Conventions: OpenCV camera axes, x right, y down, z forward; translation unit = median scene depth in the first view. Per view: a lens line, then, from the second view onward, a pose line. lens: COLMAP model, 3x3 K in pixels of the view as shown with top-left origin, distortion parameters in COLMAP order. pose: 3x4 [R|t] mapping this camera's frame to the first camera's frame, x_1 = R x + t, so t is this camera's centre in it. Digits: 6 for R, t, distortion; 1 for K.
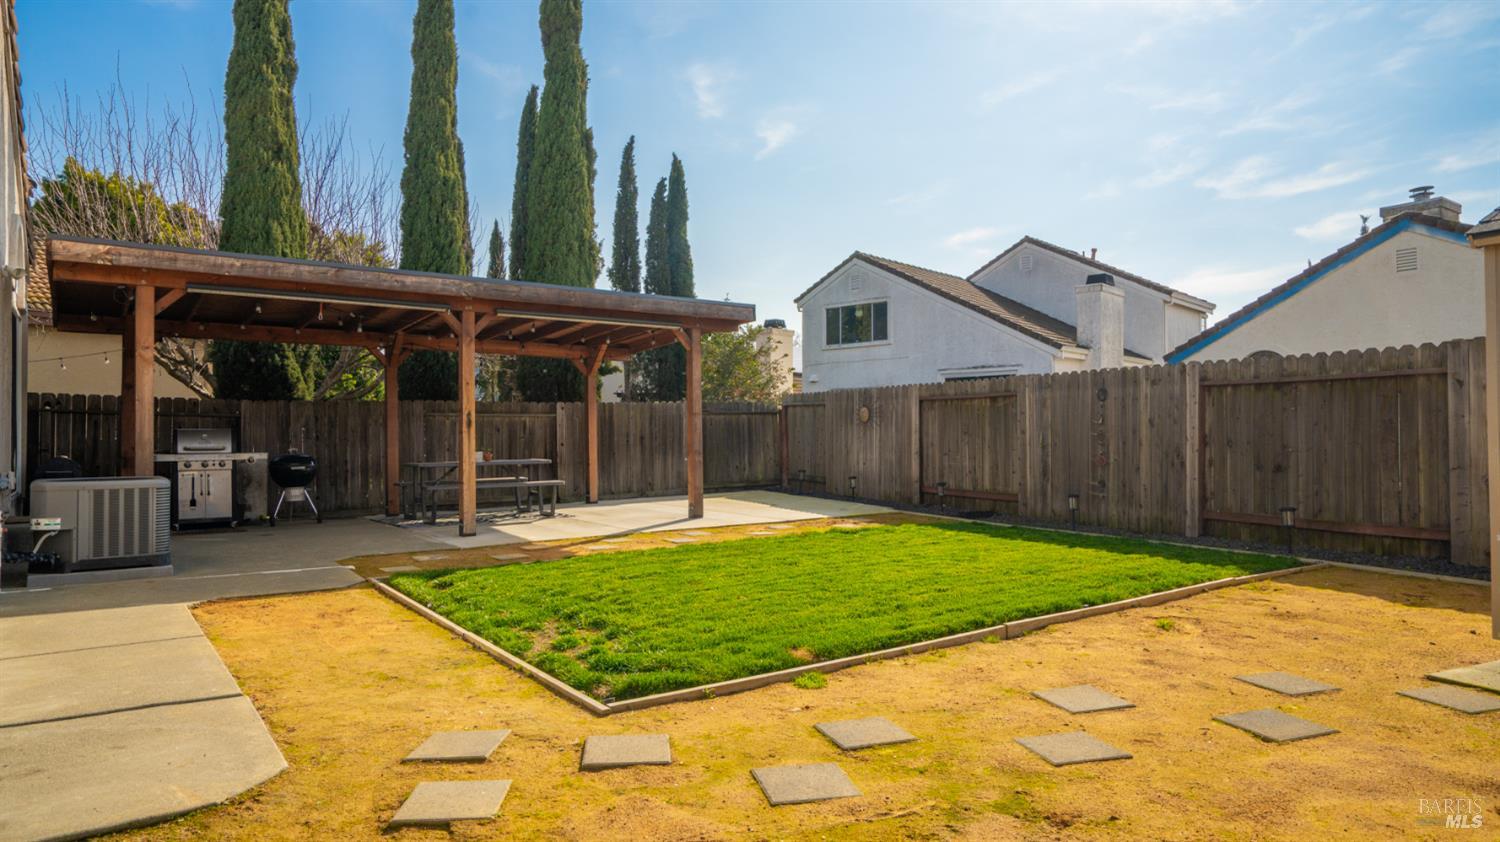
lens RADIAL K [[920.0, 0, 717.4], [0, 920.0, 424.8], [0, 0, 1]] dist [0.040334, 0.001901]
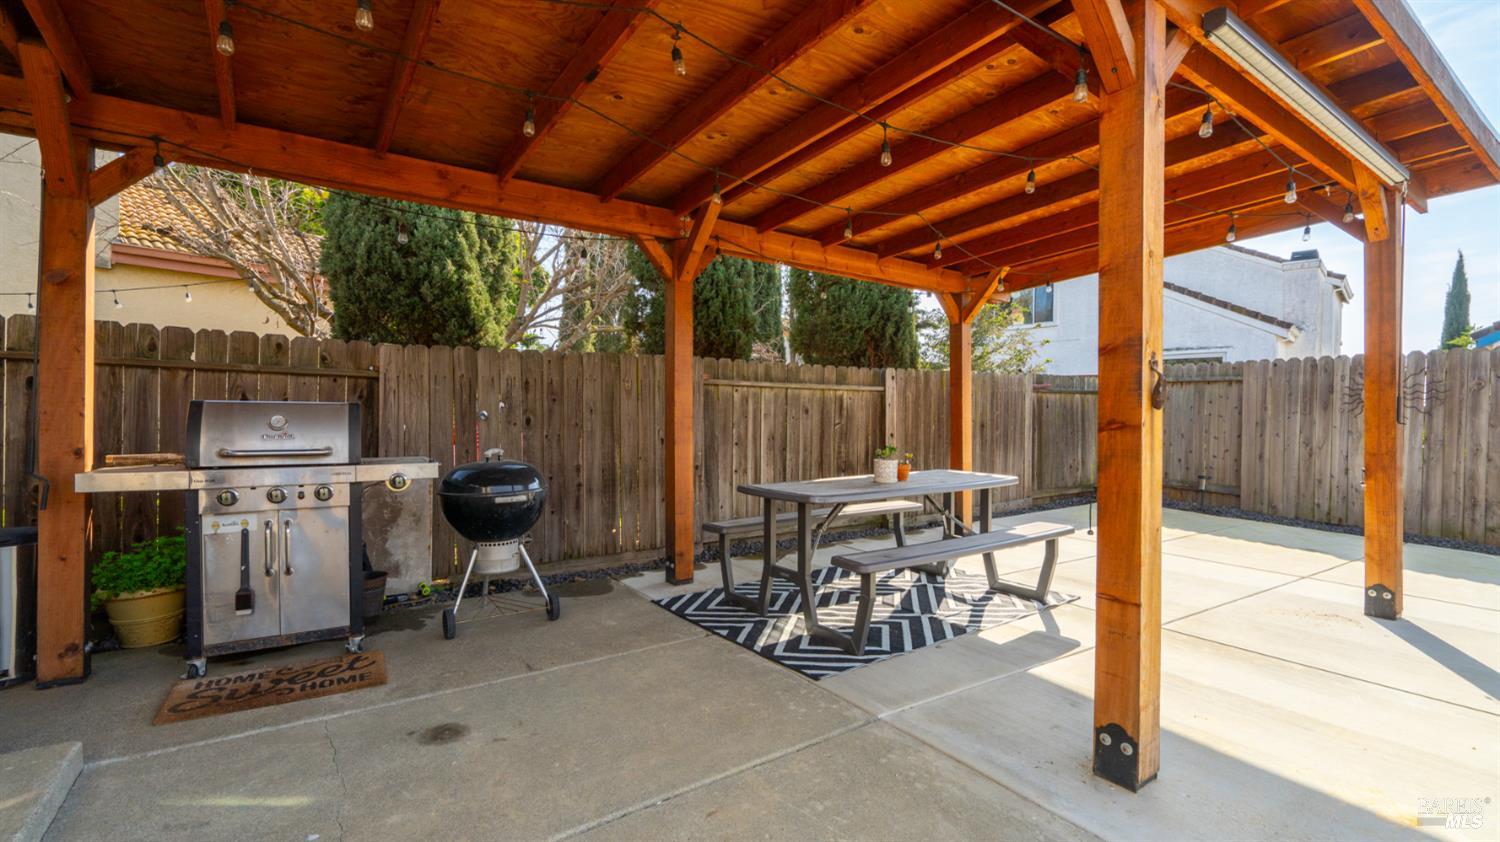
lens RADIAL K [[685.4, 0, 759.6], [0, 685.4, 423.7], [0, 0, 1]] dist [-0.002530, 0.002873]
pose [[0.999791, 0.014848, 0.014059, -0.303498], [-0.015226, 0.999514, 0.027214, 0.002315], [-0.013648, -0.027422, 0.999531, 0.609393]]
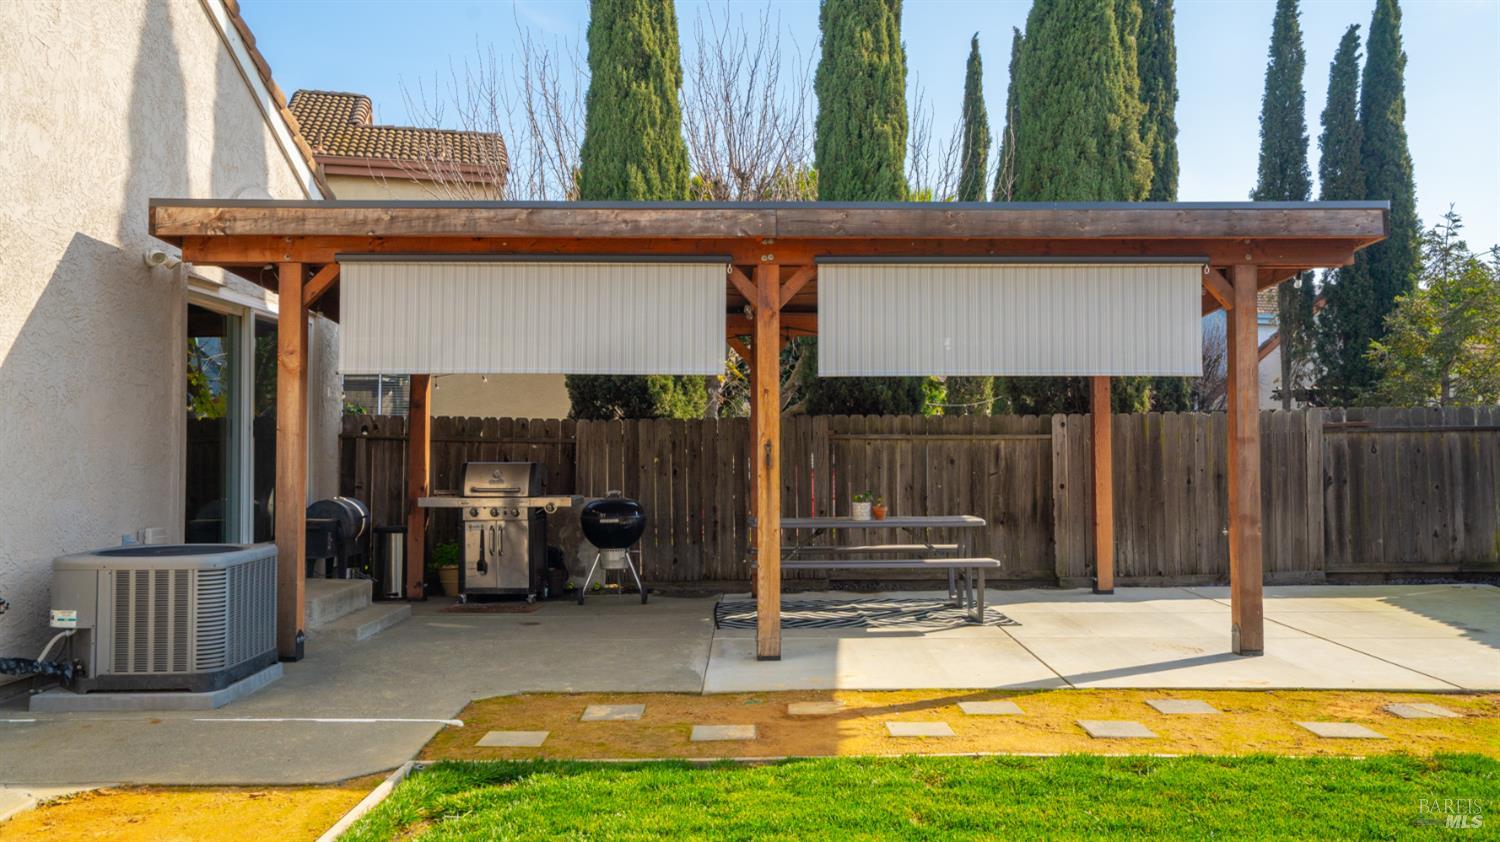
lens RADIAL K [[1186.1, 0, 754.3], [0, 1186.1, 427.0], [0, 0, 1]] dist [0.028235, 0.015711]
pose [[0.830946, -0.005906, -0.556322, 0.101568], [0.003019, 0.999977, -0.006107, -0.014258], [0.556345, 0.003395, 0.830945, 0.300864]]
